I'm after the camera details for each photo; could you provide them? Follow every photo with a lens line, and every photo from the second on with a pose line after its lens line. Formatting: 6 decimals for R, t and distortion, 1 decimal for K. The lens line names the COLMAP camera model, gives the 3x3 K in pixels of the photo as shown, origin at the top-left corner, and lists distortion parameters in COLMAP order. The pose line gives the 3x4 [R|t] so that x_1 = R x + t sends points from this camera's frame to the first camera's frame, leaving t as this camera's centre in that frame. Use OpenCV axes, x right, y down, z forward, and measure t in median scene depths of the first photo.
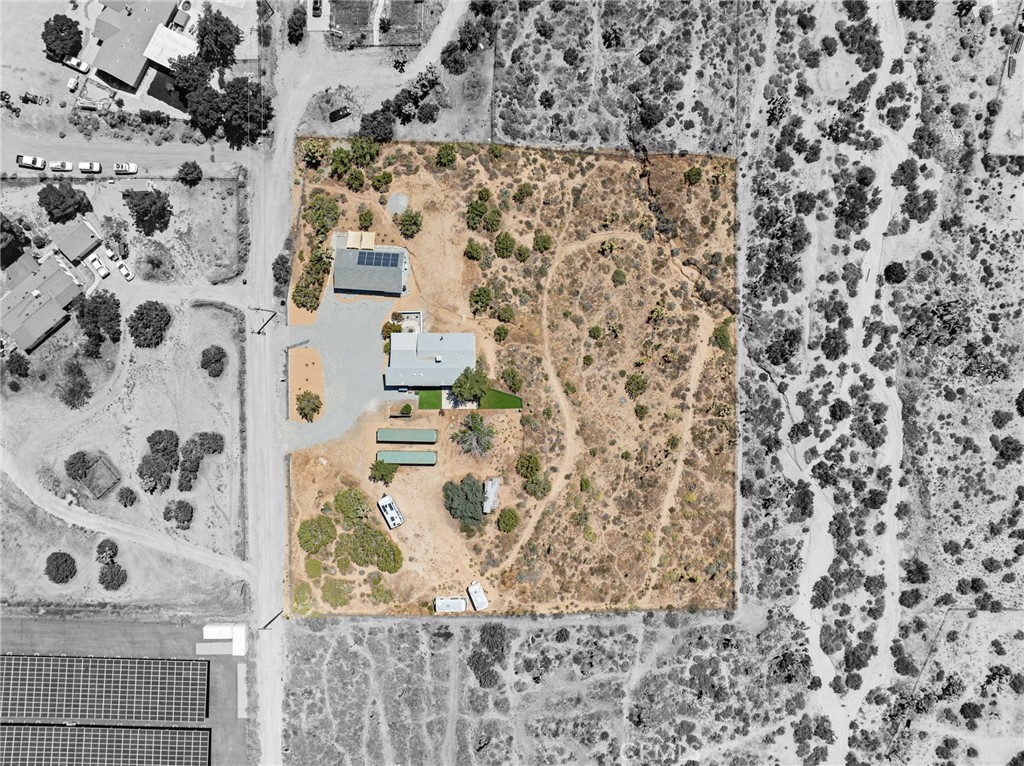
lens RADIAL K [[727.1, 0, 516.8], [0, 727.1, 377.7], [0, 0, 1]] dist [-0.033219, -0.001756]
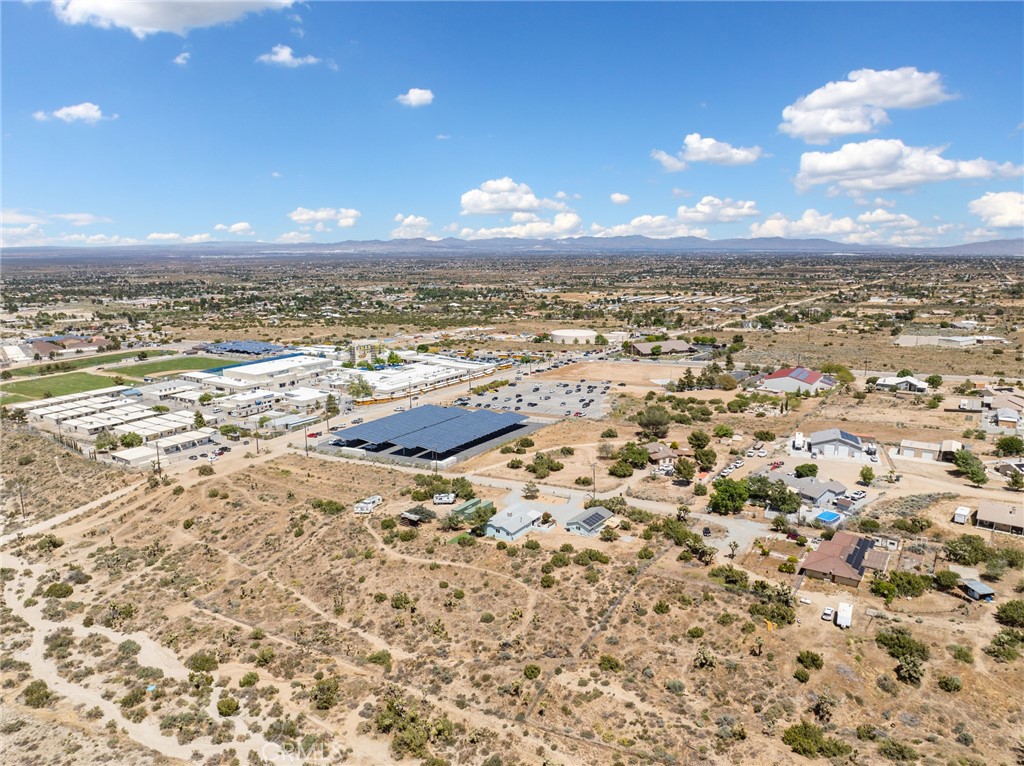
lens RADIAL K [[727.1, 0, 516.8], [0, 727.1, 377.7], [0, 0, 1]] dist [-0.033219, -0.001756]
pose [[-0.528364, 0.169173, -0.831993, 0.943812], [-0.848852, -0.085905, 0.521603, -0.699250], [0.016769, 0.981835, 0.188992, 0.440209]]
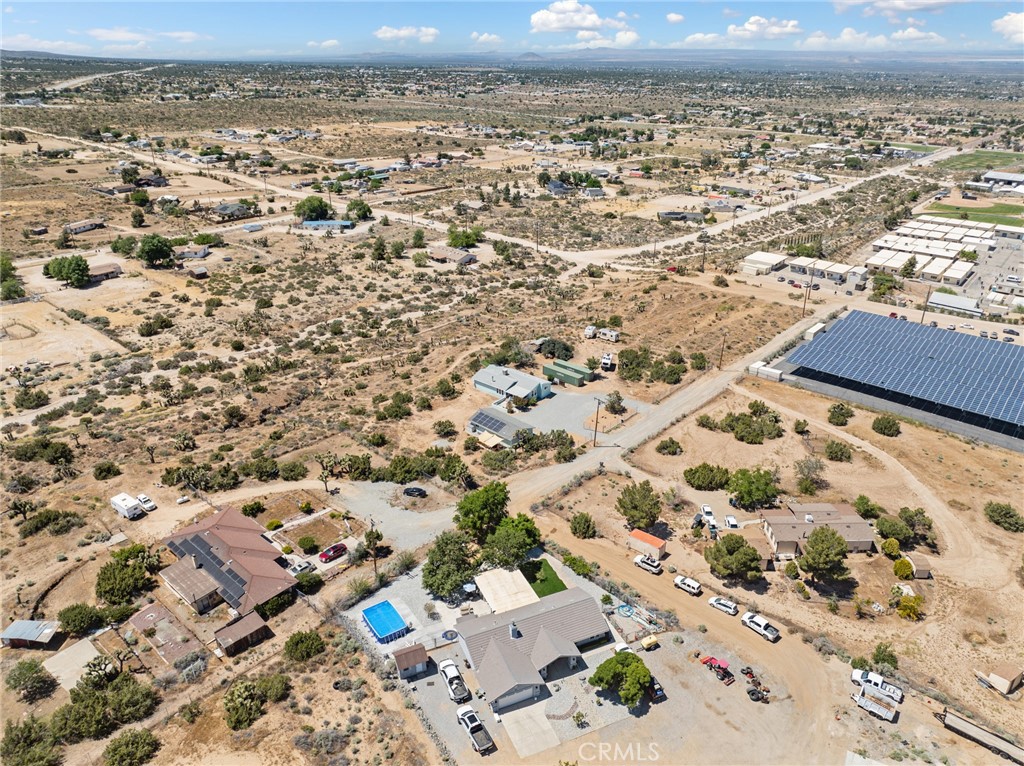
lens RADIAL K [[737.8, 0, 519.4], [0, 737.8, 329.0], [0, 0, 1]] dist [-0.035373, 0.000160]
pose [[-0.766883, -0.224693, 0.601168, -0.831014], [0.641787, -0.268459, 0.718359, -0.861030], [-0.000021, 0.936719, 0.350082, 0.439772]]
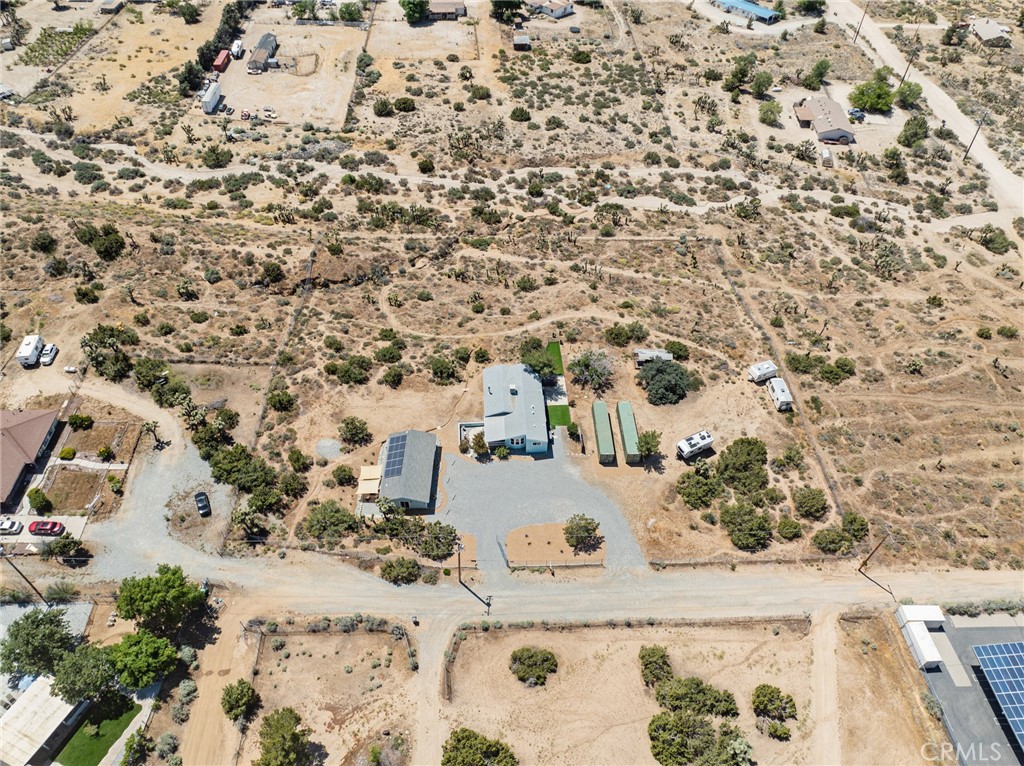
lens RADIAL K [[727.1, 0, 516.8], [0, 727.1, 377.7], [0, 0, 1]] dist [-0.033219, -0.001756]
pose [[-0.056245, -0.718544, 0.693204, -0.664706], [0.998200, -0.025990, 0.054051, -0.064480], [-0.020822, 0.694996, 0.718712, 0.326039]]
